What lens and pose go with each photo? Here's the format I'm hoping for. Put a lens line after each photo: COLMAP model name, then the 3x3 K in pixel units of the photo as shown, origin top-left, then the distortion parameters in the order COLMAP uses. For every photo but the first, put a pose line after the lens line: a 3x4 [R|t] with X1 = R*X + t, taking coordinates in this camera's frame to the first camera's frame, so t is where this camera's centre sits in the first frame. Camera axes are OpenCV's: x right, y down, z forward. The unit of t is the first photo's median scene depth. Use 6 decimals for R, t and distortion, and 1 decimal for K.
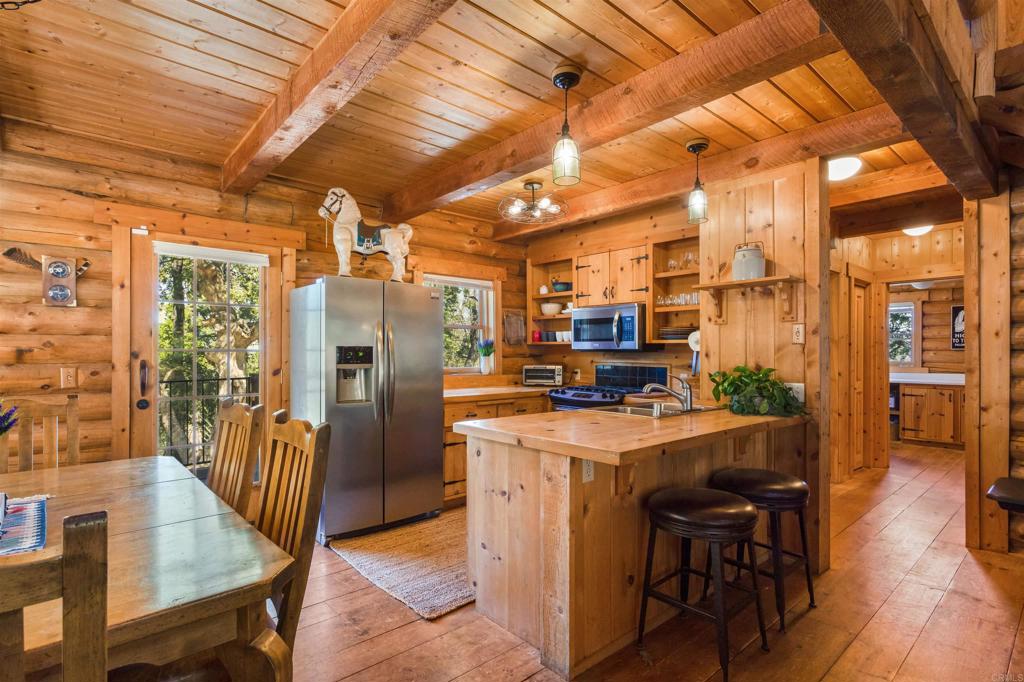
lens RADIAL K [[500.7, 0, 513.6], [0, 500.7, 346.3], [0, 0, 1]] dist [0.006188, -0.002377]
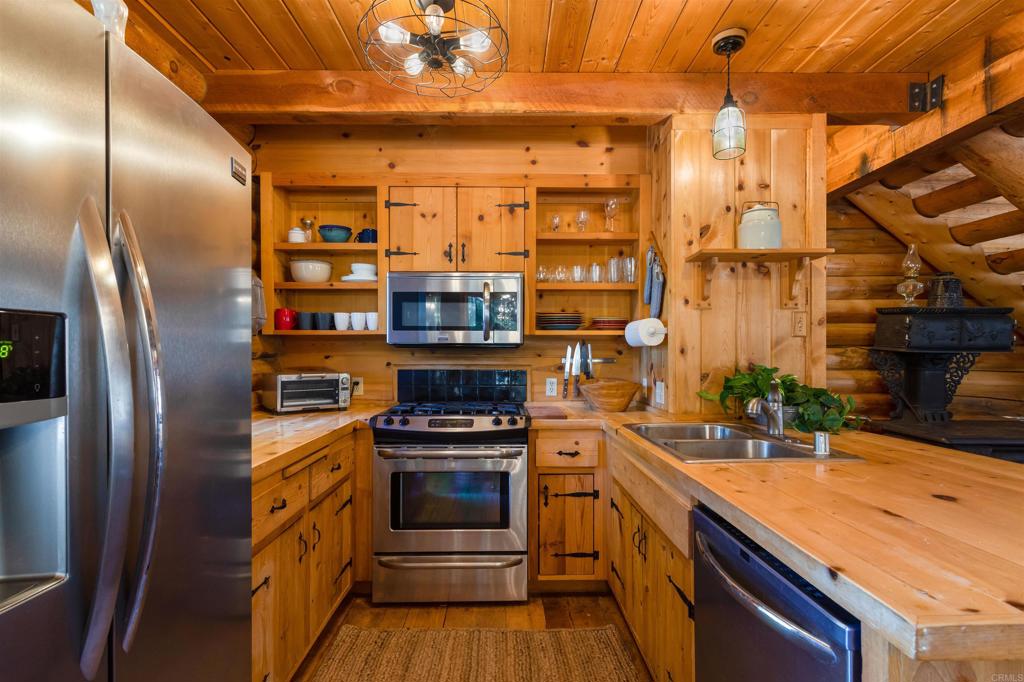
lens RADIAL K [[500.7, 0, 511.1], [0, 500.7, 347.2], [0, 0, 1]] dist [0.006188, -0.002377]
pose [[0.652345, -0.000215, 0.757923, -0.252761], [-0.004398, 0.999982, 0.004069, 0.007937], [-0.757910, -0.005988, 0.652332, 0.574048]]
